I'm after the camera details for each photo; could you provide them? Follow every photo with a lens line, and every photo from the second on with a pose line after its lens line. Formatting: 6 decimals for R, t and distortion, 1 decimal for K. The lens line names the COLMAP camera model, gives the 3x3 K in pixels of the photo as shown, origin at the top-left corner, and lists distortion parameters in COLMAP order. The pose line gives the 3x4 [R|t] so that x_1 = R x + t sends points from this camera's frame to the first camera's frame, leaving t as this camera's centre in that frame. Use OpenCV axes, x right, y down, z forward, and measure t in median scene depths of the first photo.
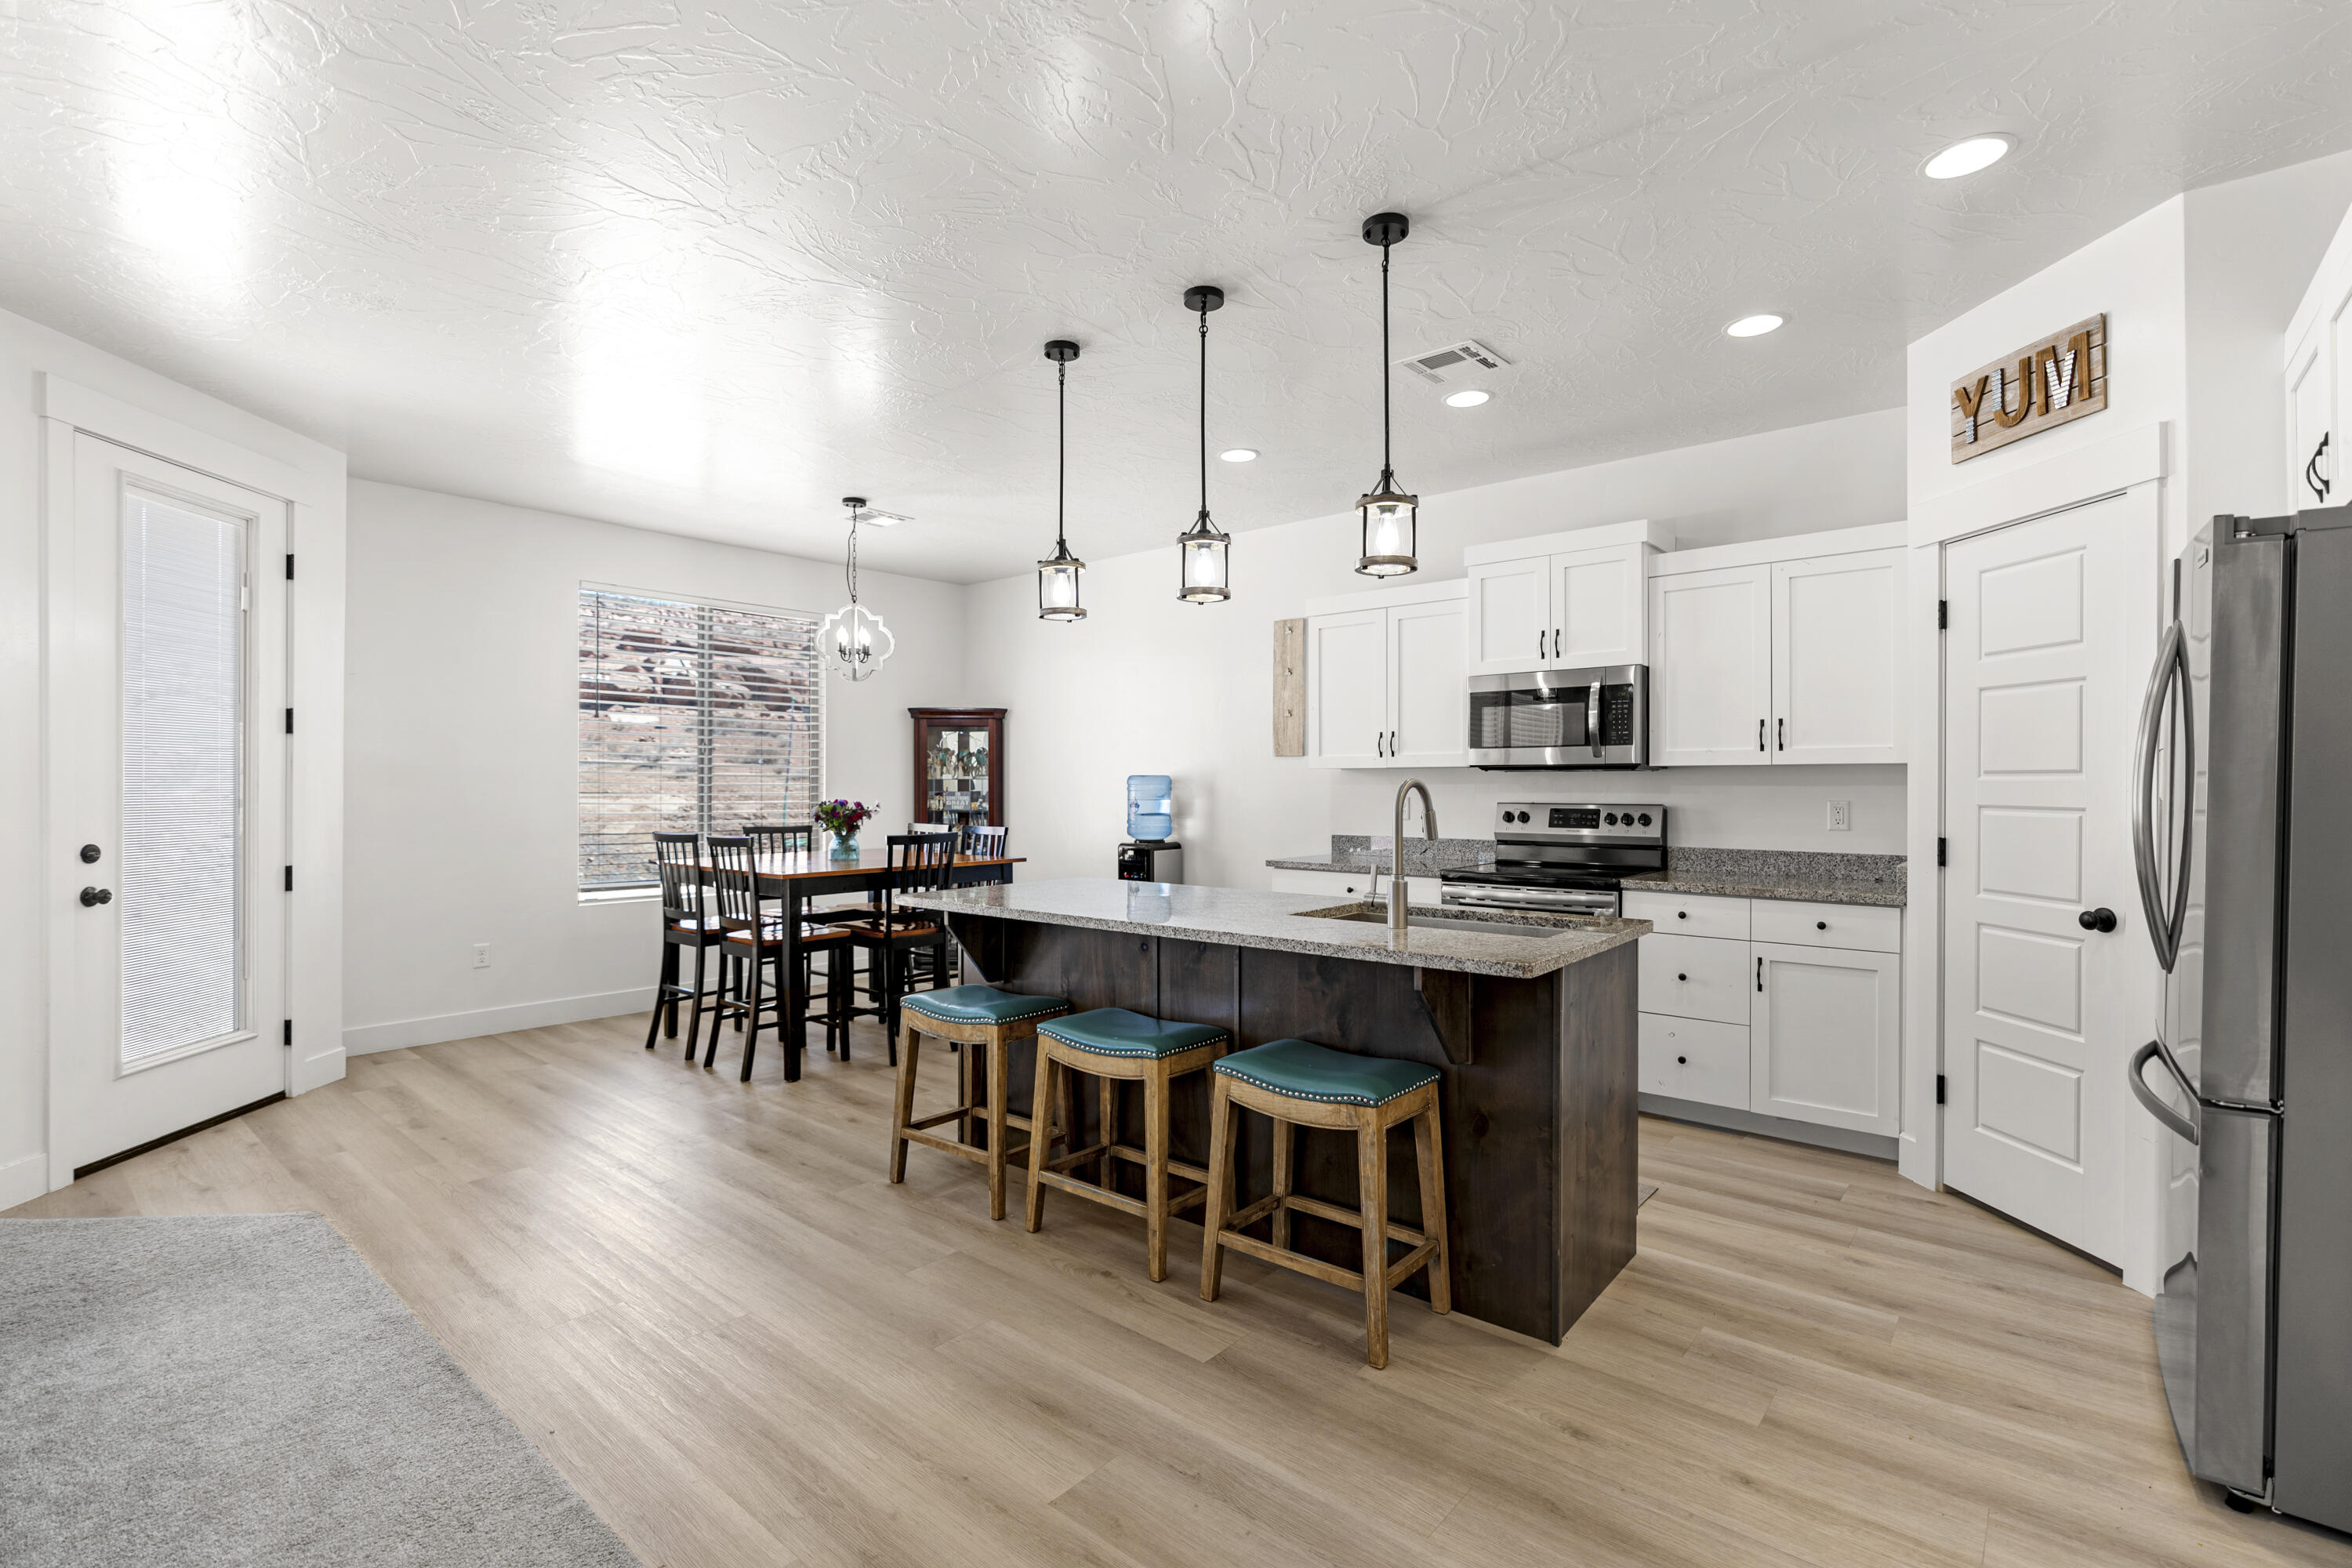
lens RADIAL K [[1056.8, 0, 1176.0], [0, 1056.8, 784.0], [0, 0, 1]] dist [-0.016418, 0.000058]
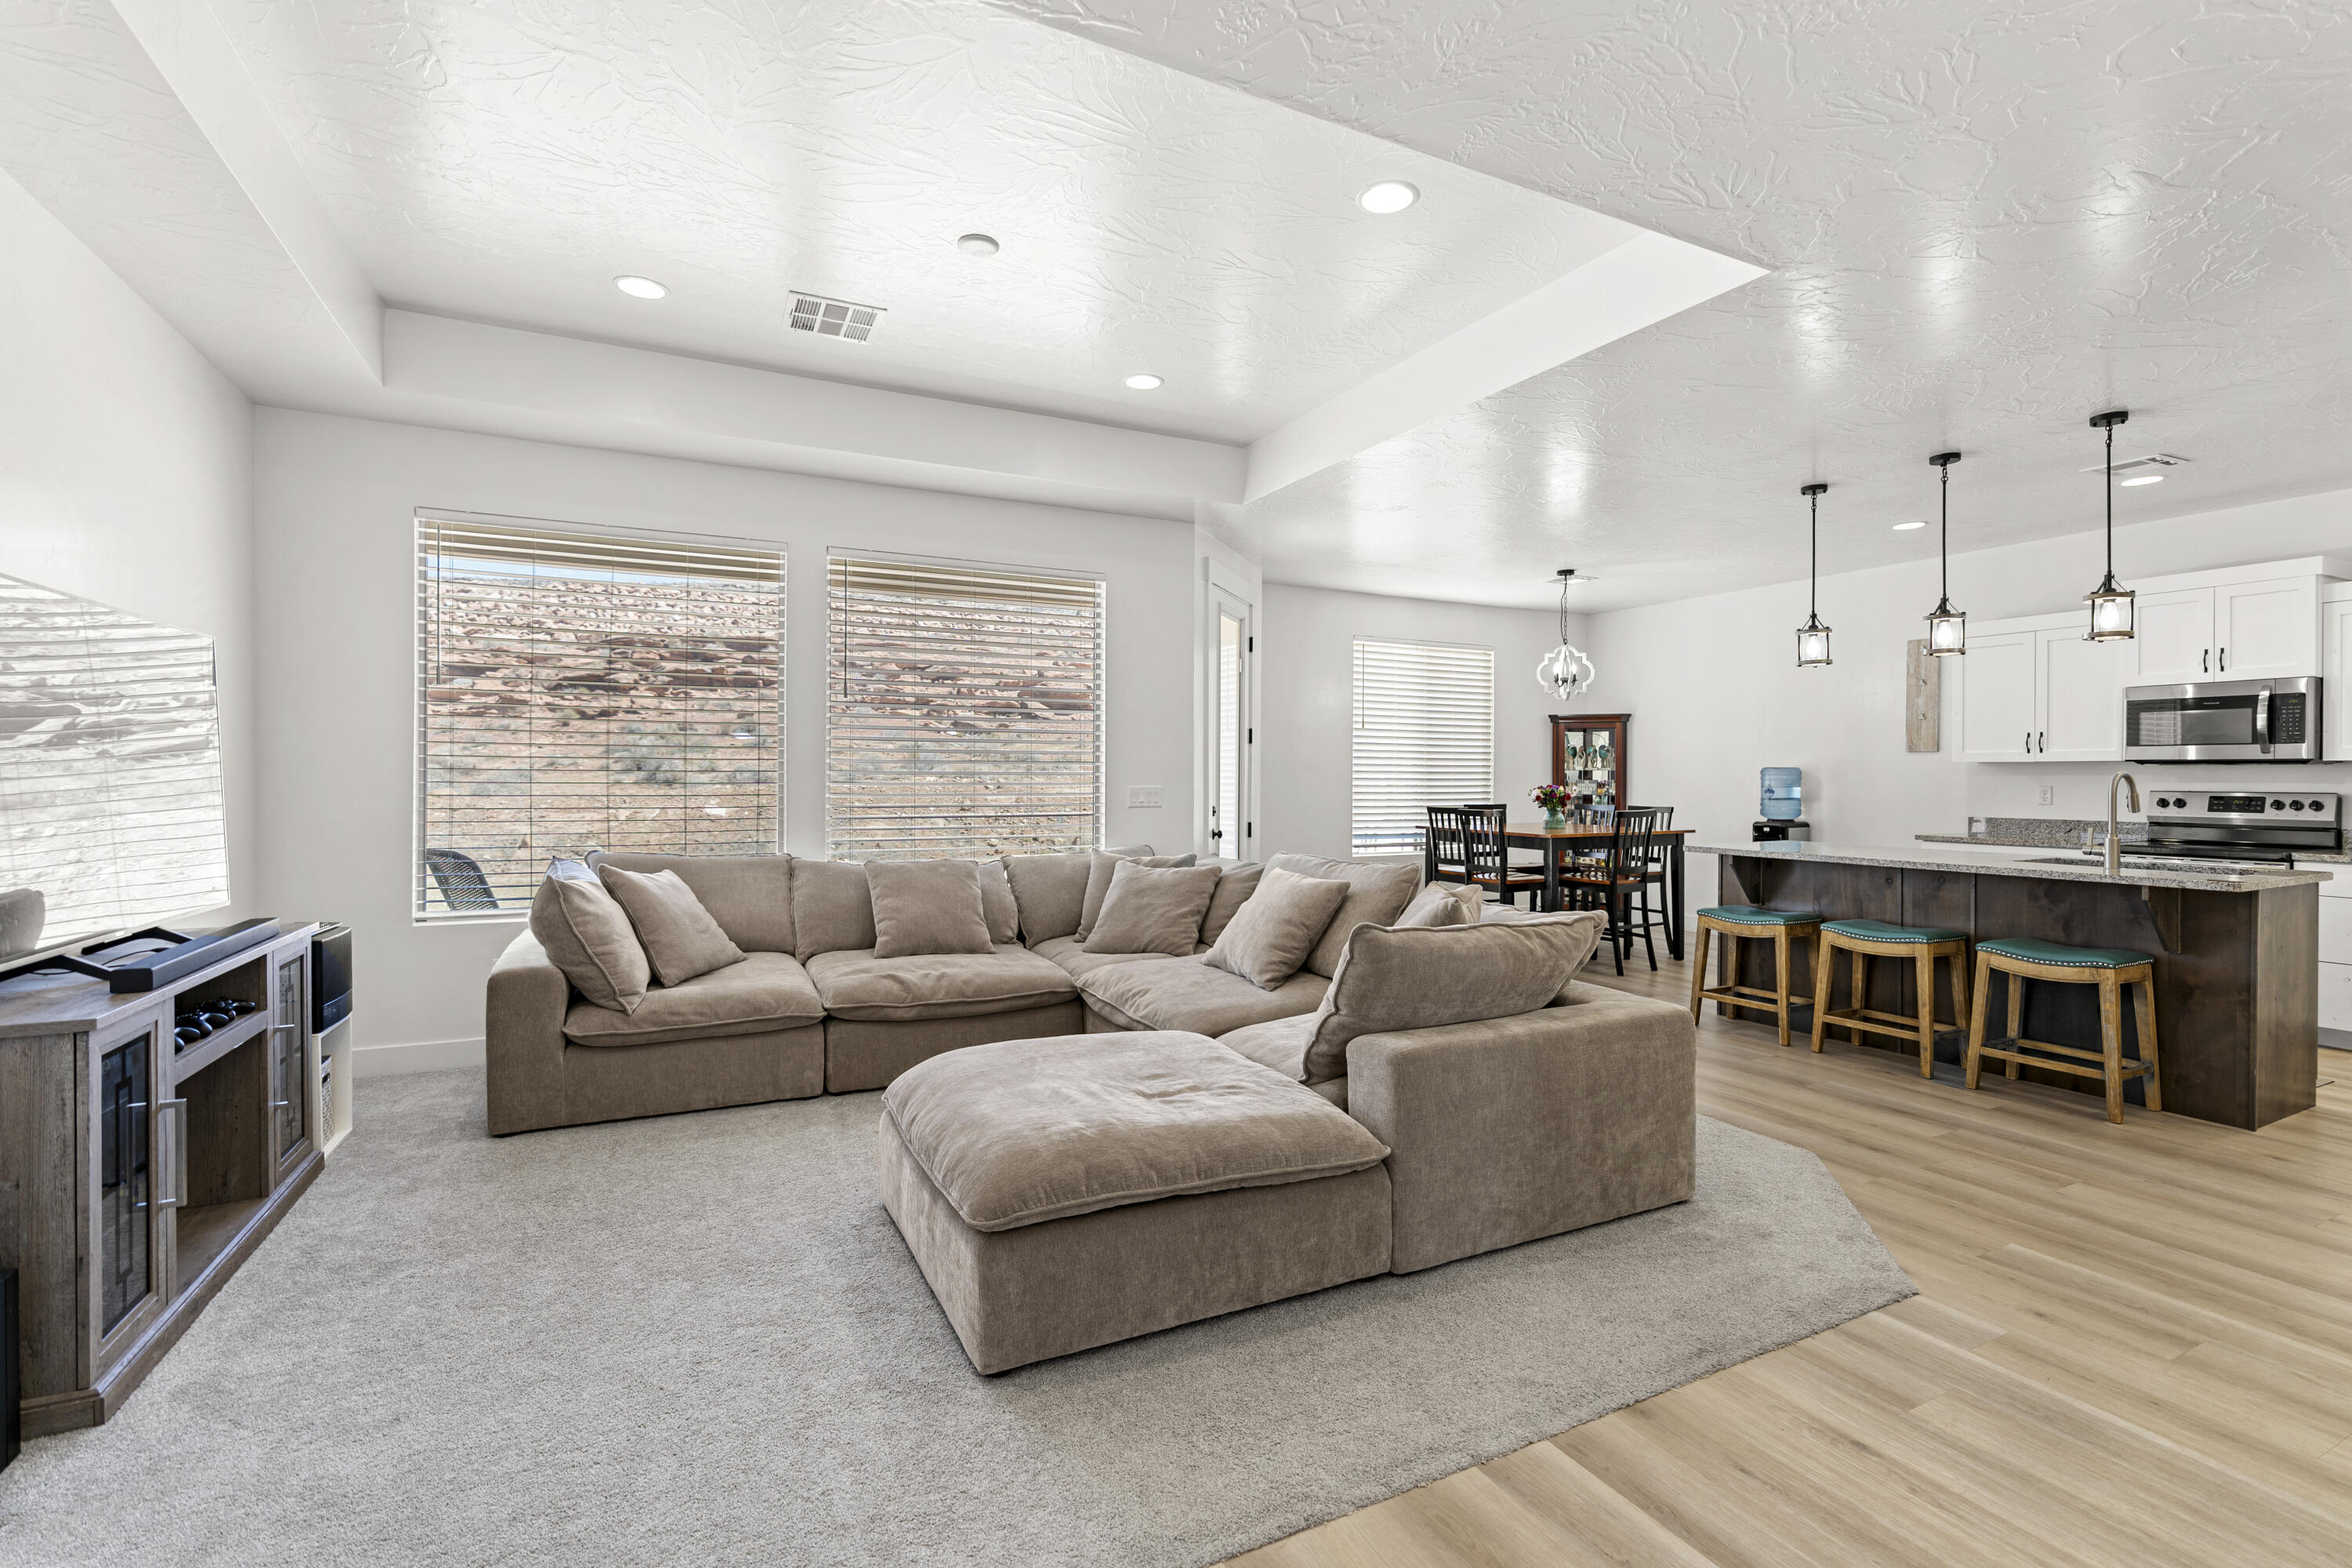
lens RADIAL K [[1055.9, 0, 1183.6], [0, 1055.9, 778.1], [0, 0, 1]] dist [-0.012250, 0.003717]
pose [[0.923614, 0.003460, -0.383309, -0.336420], [-0.001807, 0.999987, 0.004672, -0.000285], [0.383321, -0.003622, 0.923608, -0.688193]]
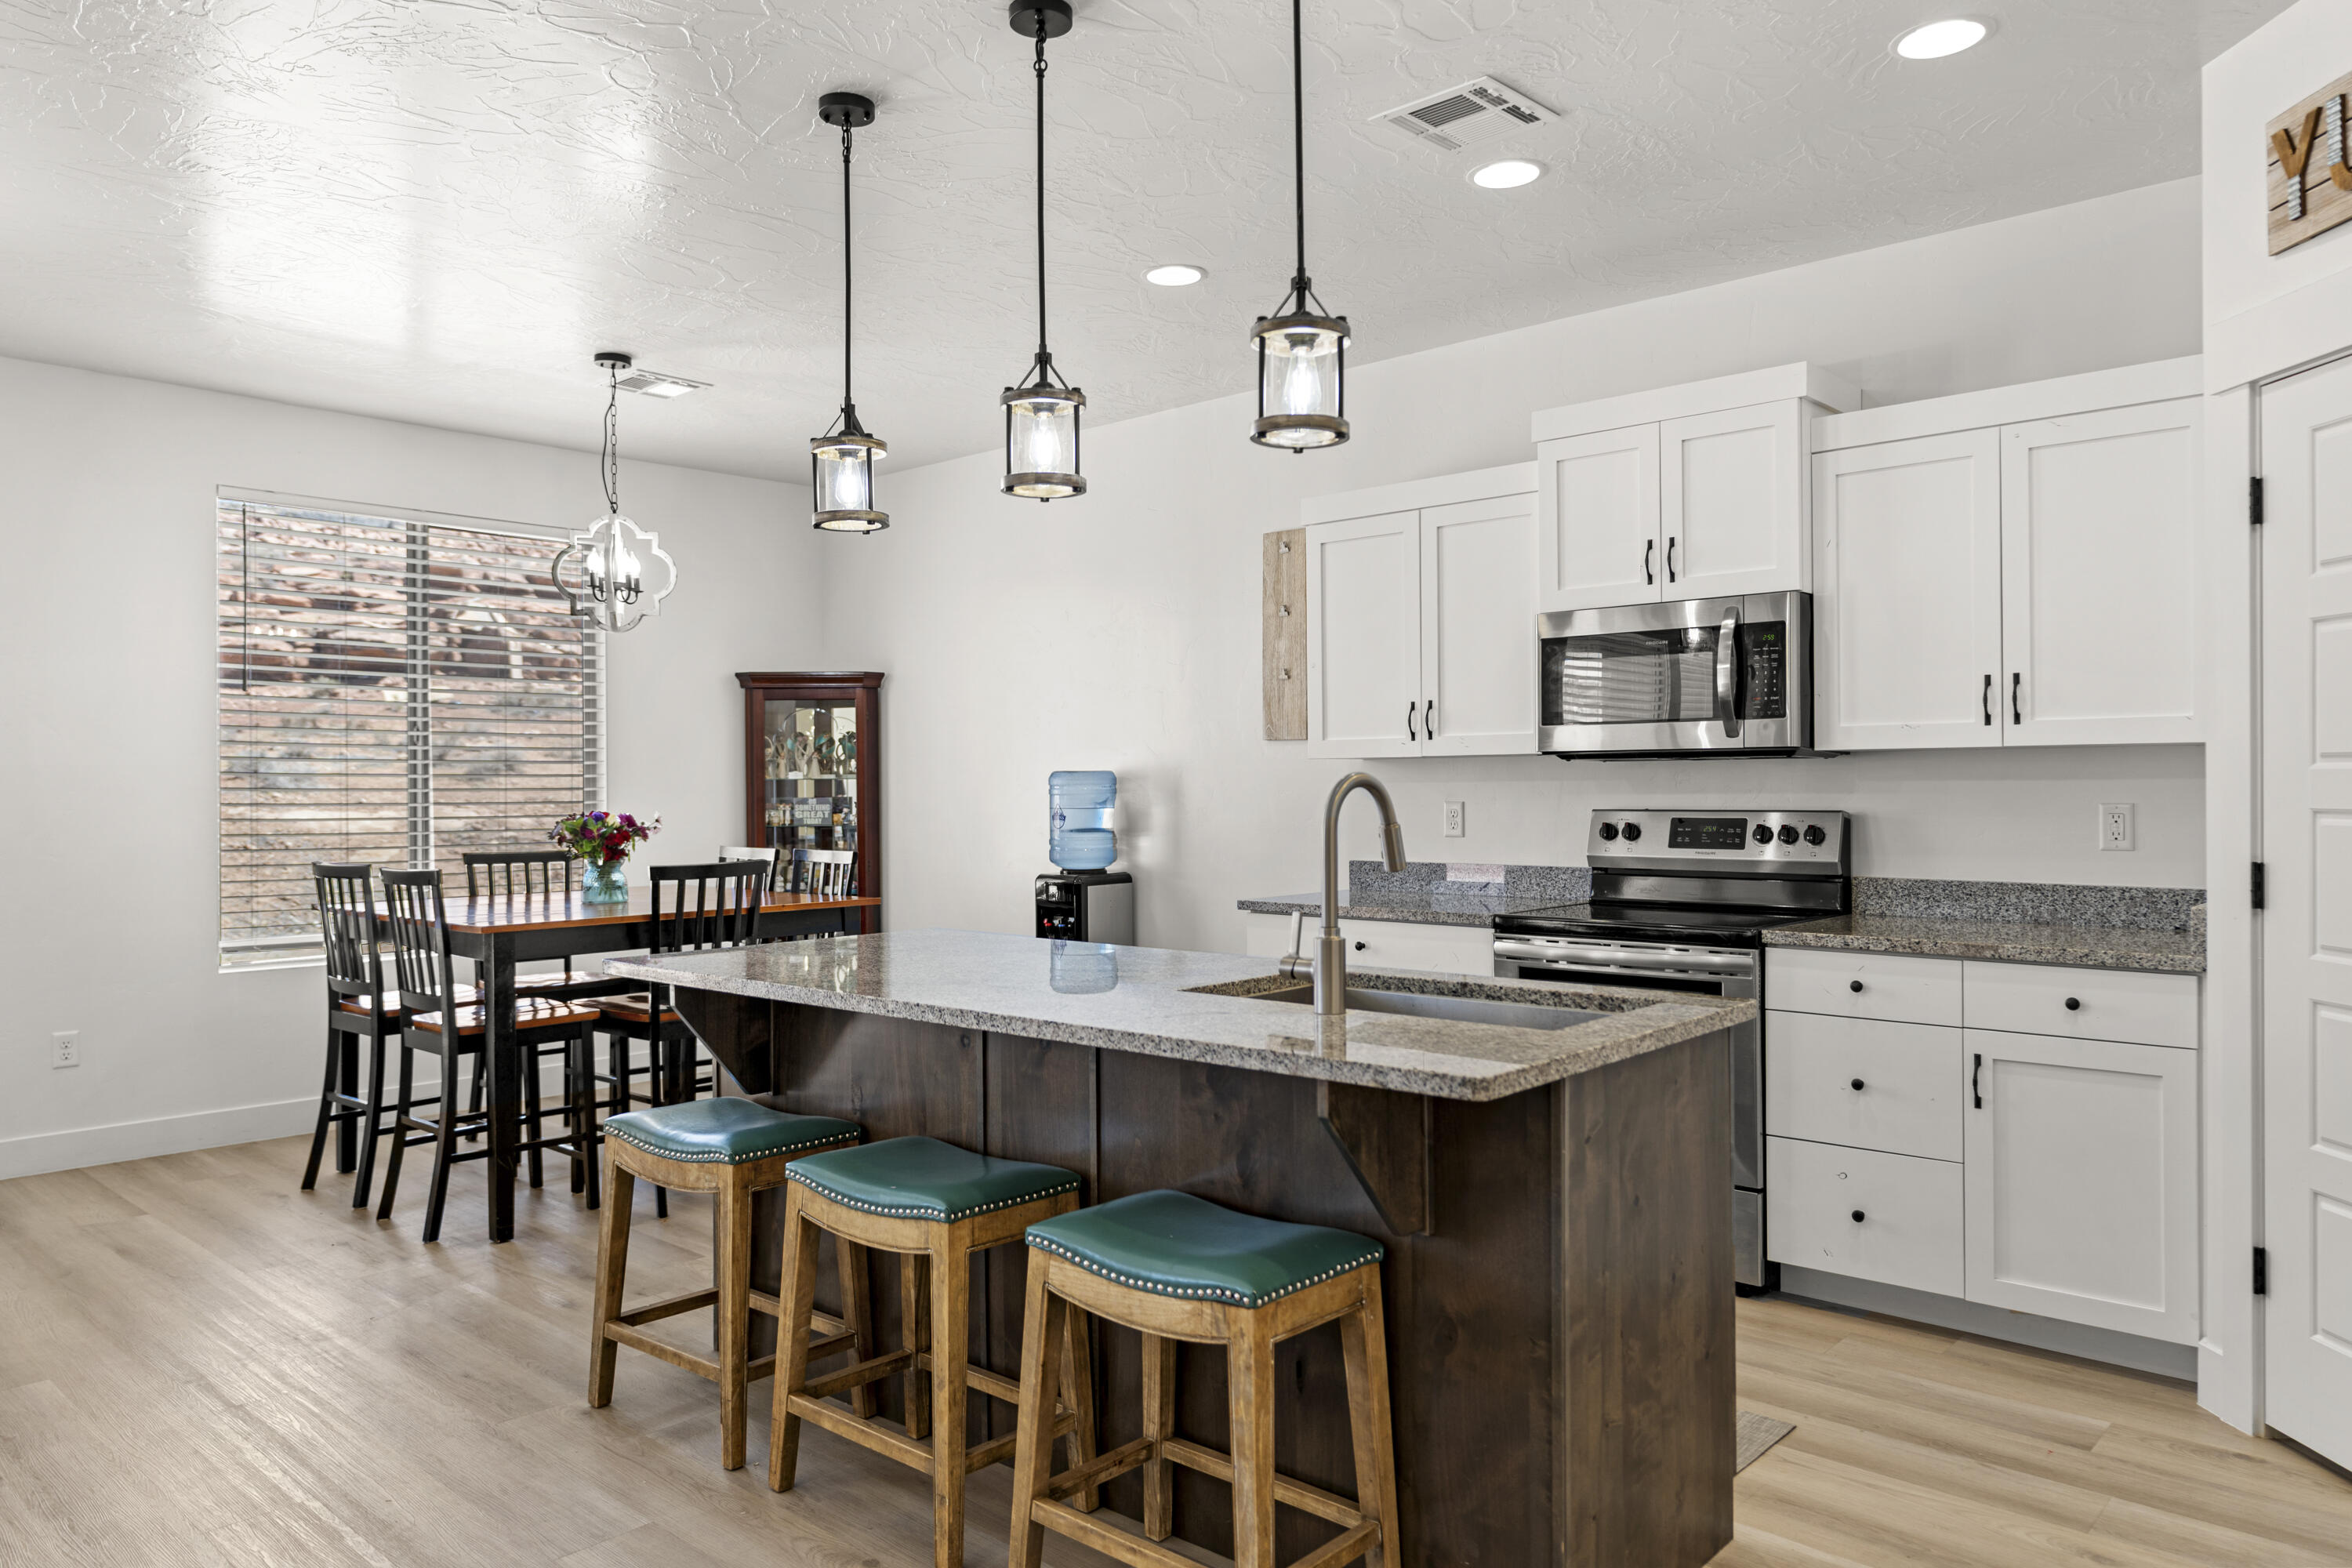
lens RADIAL K [[1558.4, 0, 1176.0], [0, 1558.4, 784.0], [0, 0, 1]] dist [-0.006081, -0.001266]
pose [[0.999391, -0.007405, -0.034088, 0.111573], [0.007410, 0.999973, 0.000019, 0.000329], [0.034087, -0.000271, 0.999419, 0.056867]]
